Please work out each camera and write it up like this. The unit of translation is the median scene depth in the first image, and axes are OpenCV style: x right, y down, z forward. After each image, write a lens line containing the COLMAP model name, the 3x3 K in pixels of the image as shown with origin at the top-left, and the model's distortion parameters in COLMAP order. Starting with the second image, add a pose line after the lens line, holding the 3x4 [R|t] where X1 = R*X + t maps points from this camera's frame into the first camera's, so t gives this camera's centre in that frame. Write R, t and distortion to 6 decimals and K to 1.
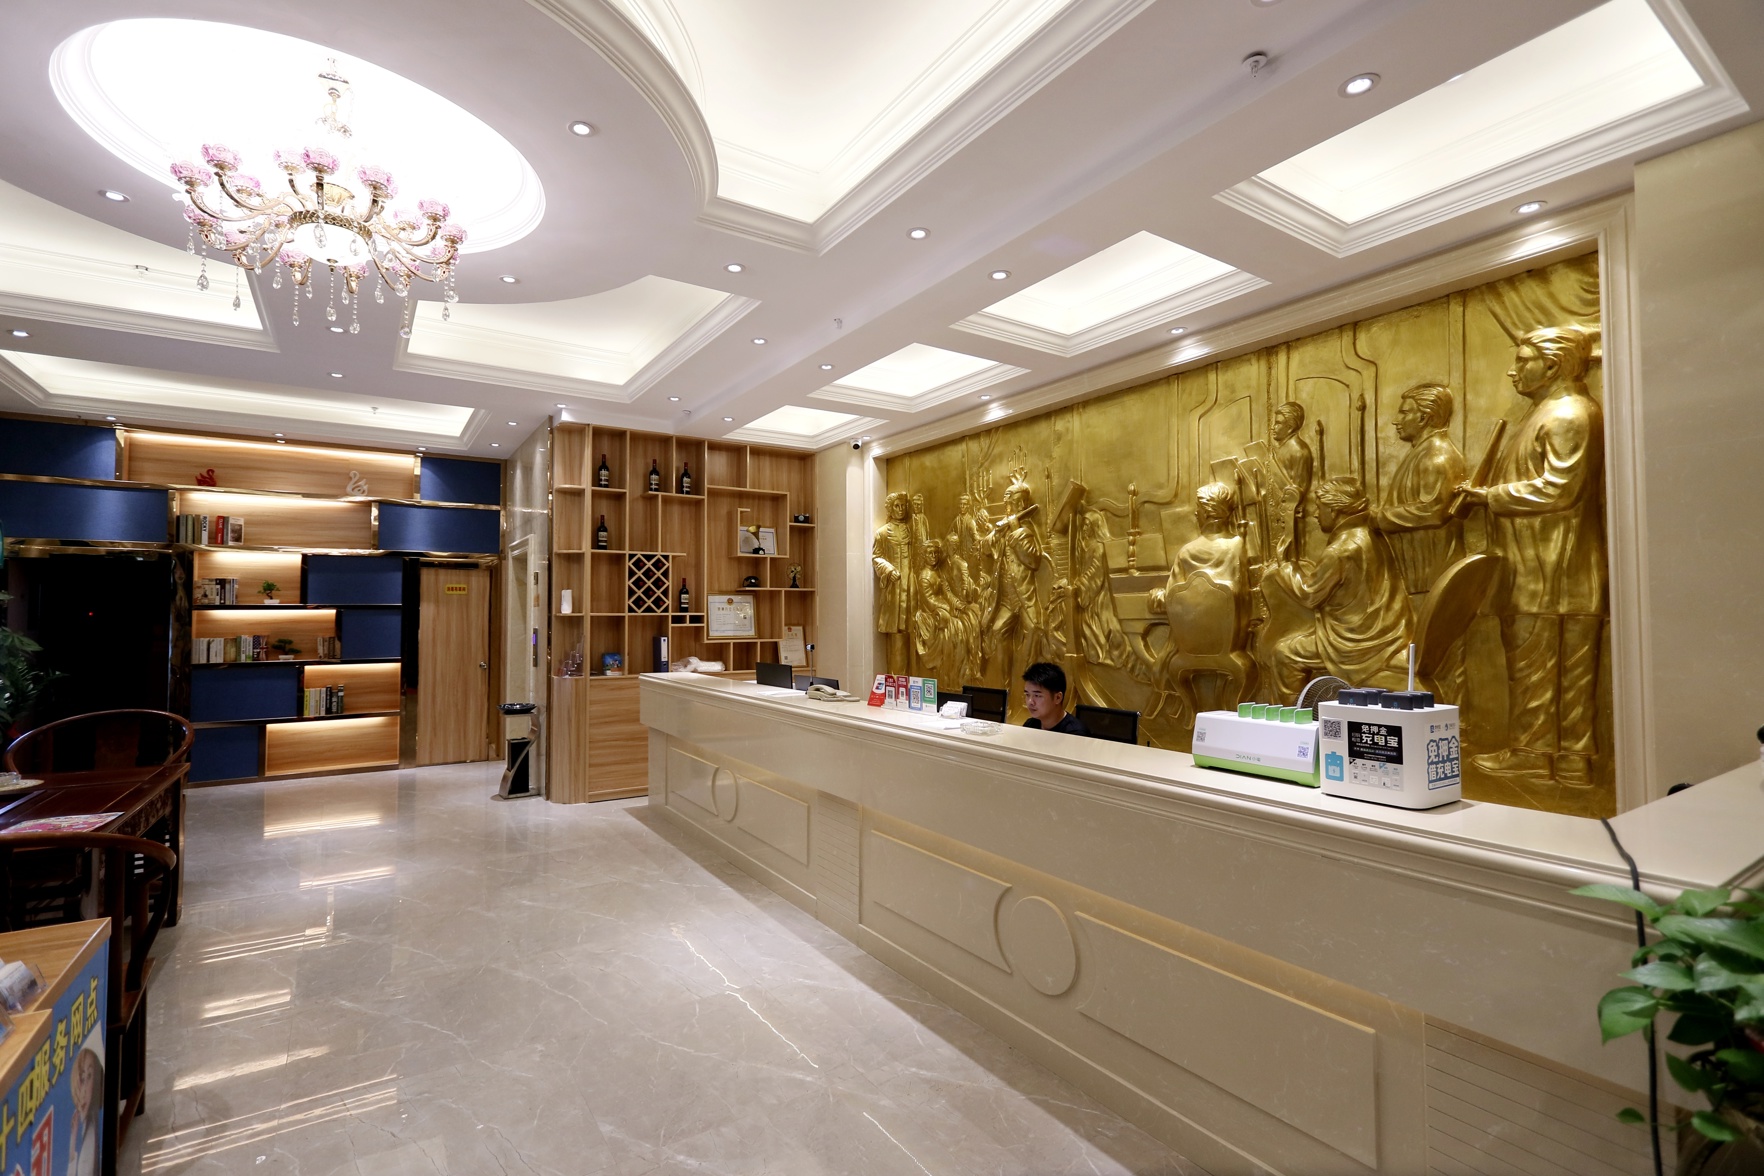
lens RADIAL K [[795.6, 0, 873.0], [0, 795.6, 583.9], [0, 0, 1]] dist [0.010337, -0.002963]
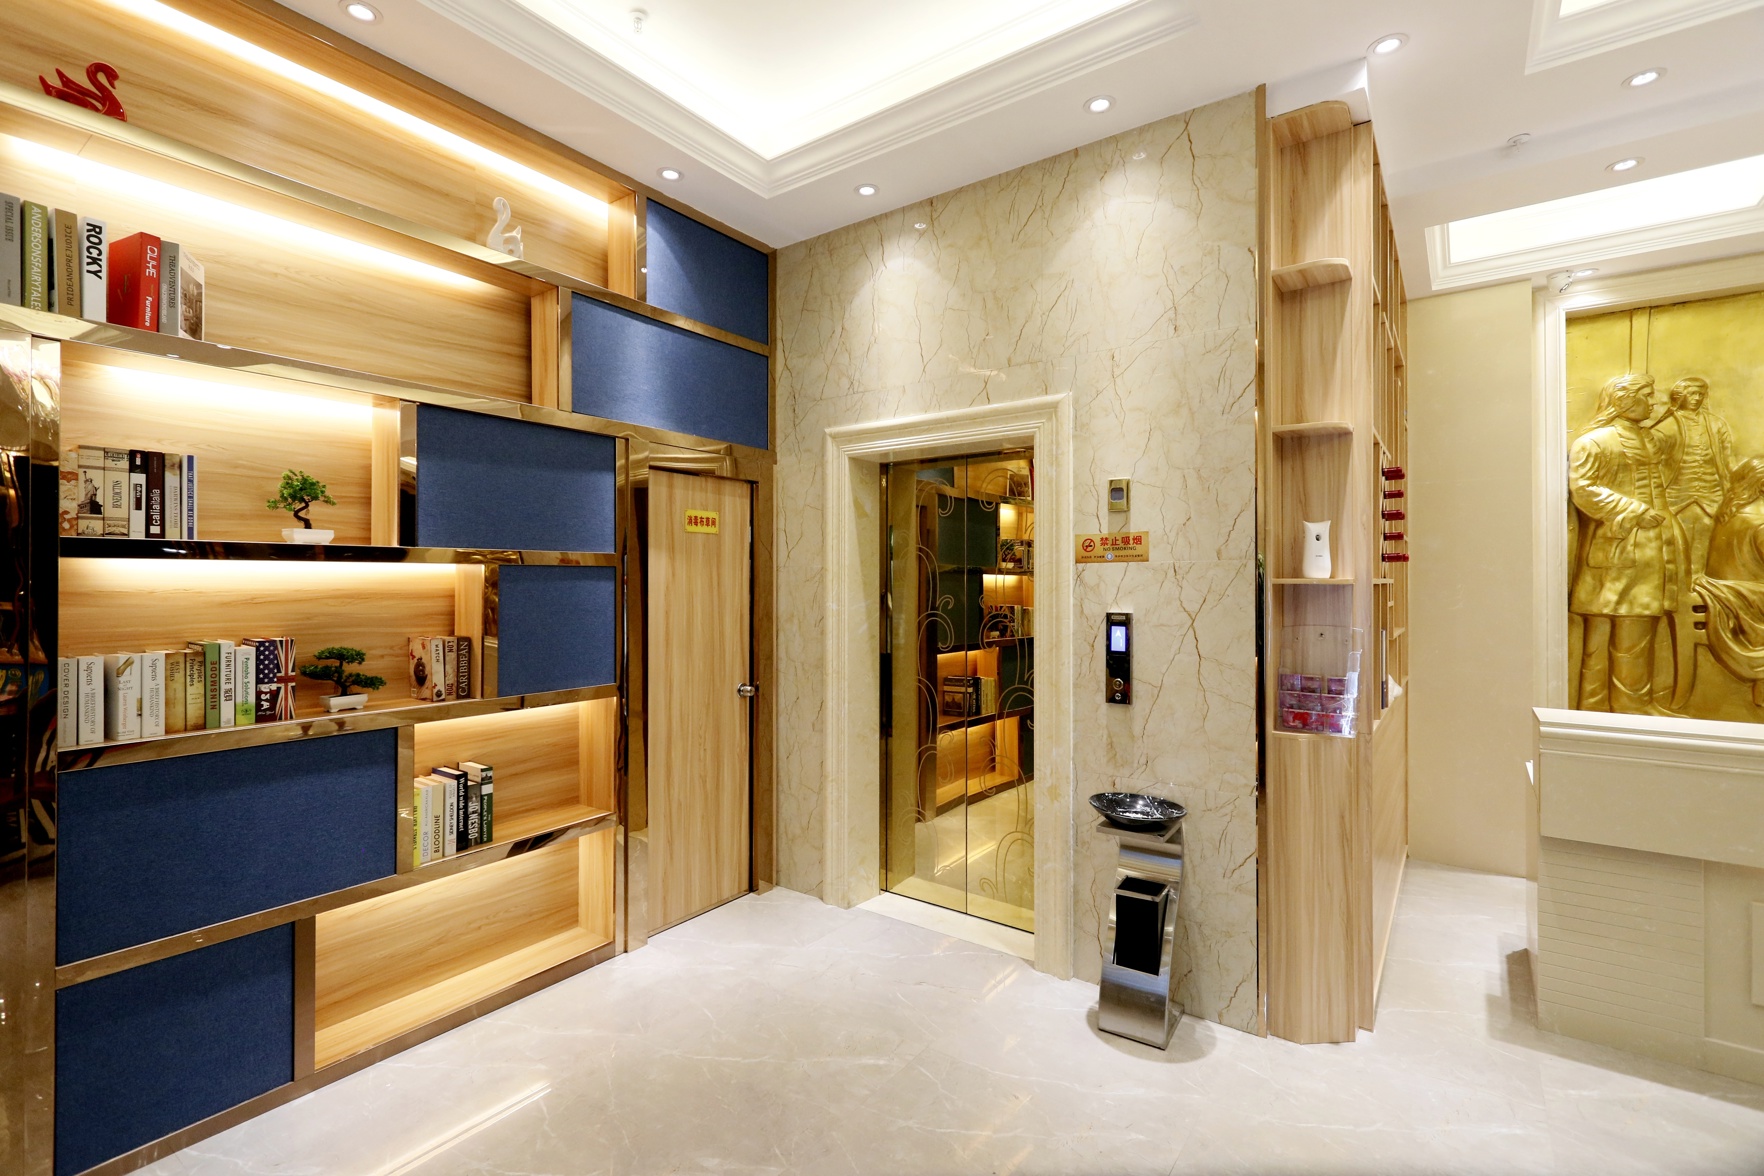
lens RADIAL K [[795.6, 0, 884.0], [0, 795.6, 579.3], [0, 0, 1]] dist [0.010337, -0.002963]
pose [[0.934033, 0.007296, 0.357111, -0.641396], [-0.020670, 0.999220, 0.033648, 0.023700], [-0.356587, -0.038810, 0.933456, 0.603255]]
